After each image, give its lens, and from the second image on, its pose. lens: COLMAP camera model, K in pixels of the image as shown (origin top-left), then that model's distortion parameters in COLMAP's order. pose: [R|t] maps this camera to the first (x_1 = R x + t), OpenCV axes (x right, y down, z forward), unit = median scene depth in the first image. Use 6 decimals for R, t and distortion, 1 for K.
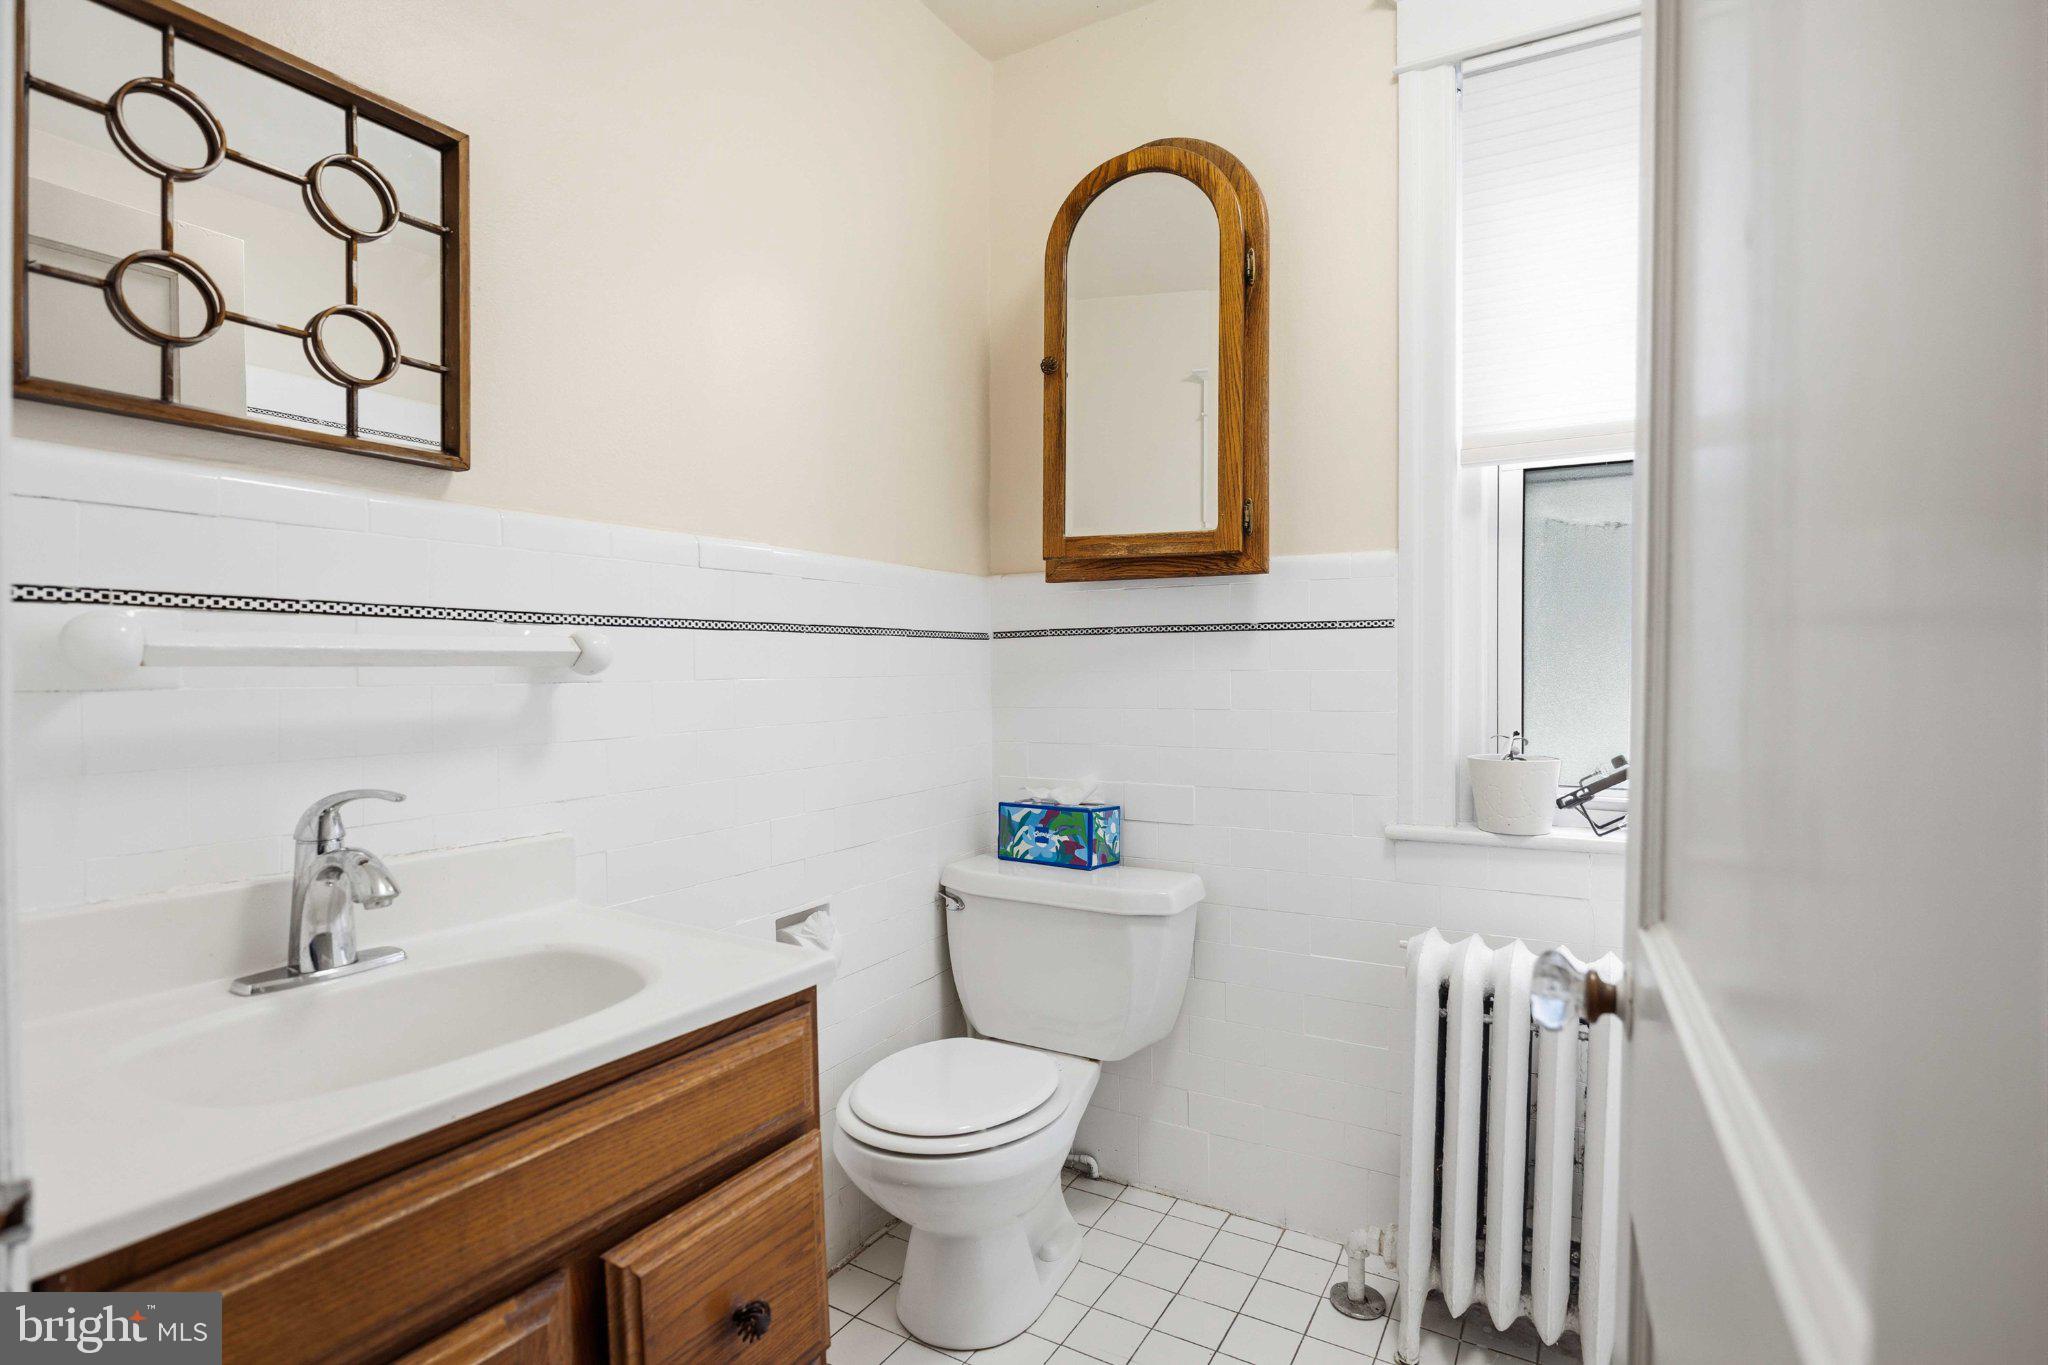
lens RADIAL K [[1029.2, 0, 1008.5], [0, 1029.2, 679.2], [0, 0, 1]] dist [-0.011473, 0.000048]
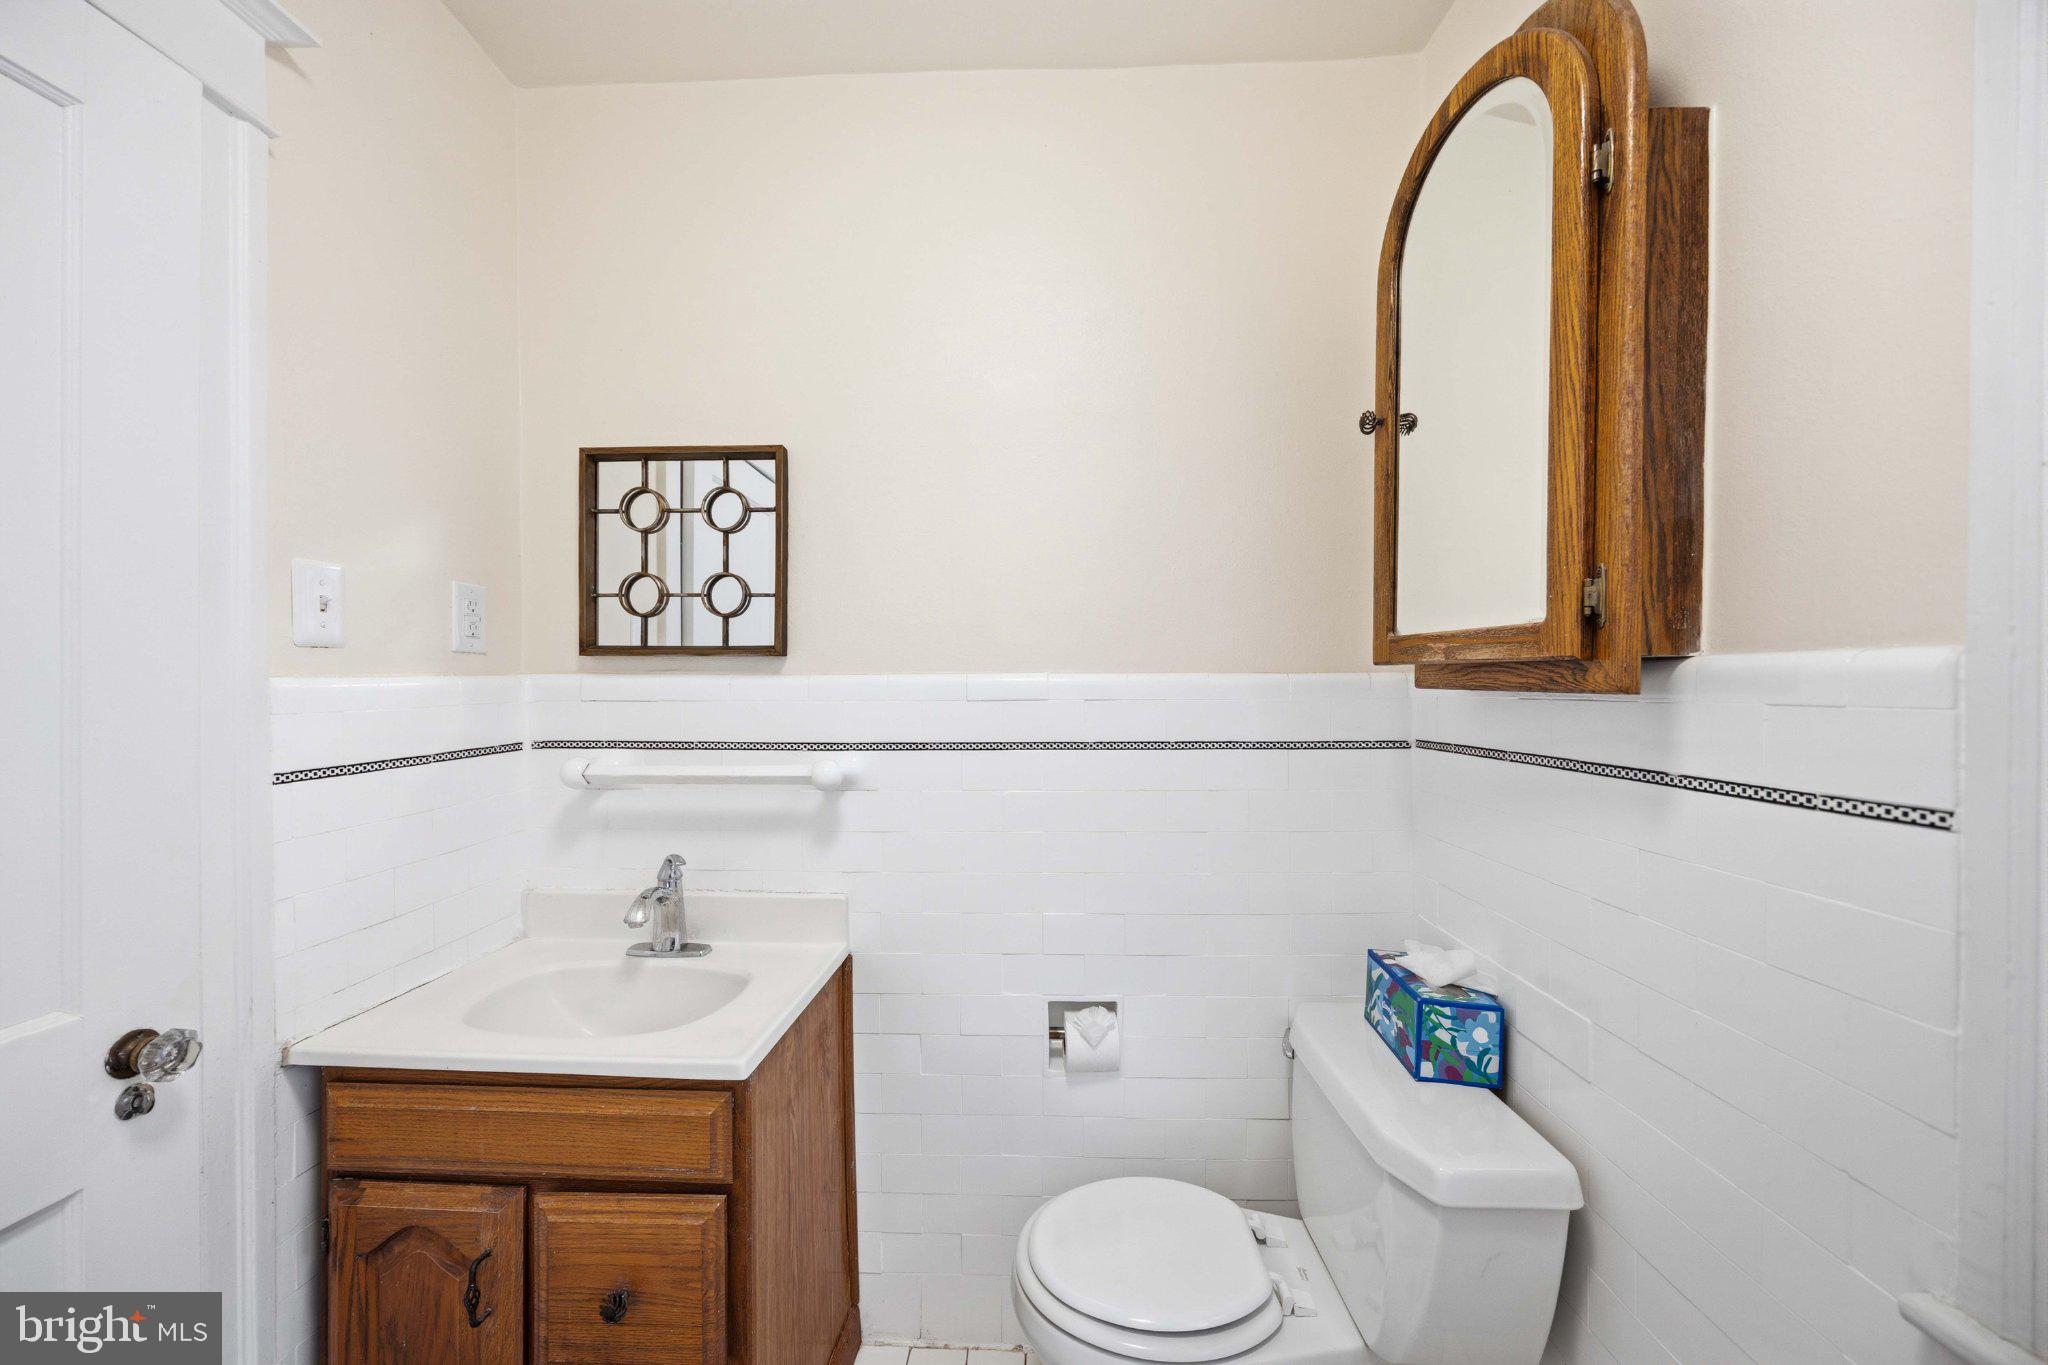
lens RADIAL K [[773.7, 0, 1015.0], [0, 773.7, 685.0], [0, 0, 1]] dist [-0.000998, -0.000431]
pose [[0.462985, 0.000997, -0.886365, 0.715152], [-0.004730, 0.999988, -0.001346, -0.161402], [0.886353, 0.004816, 0.462984, 0.775979]]
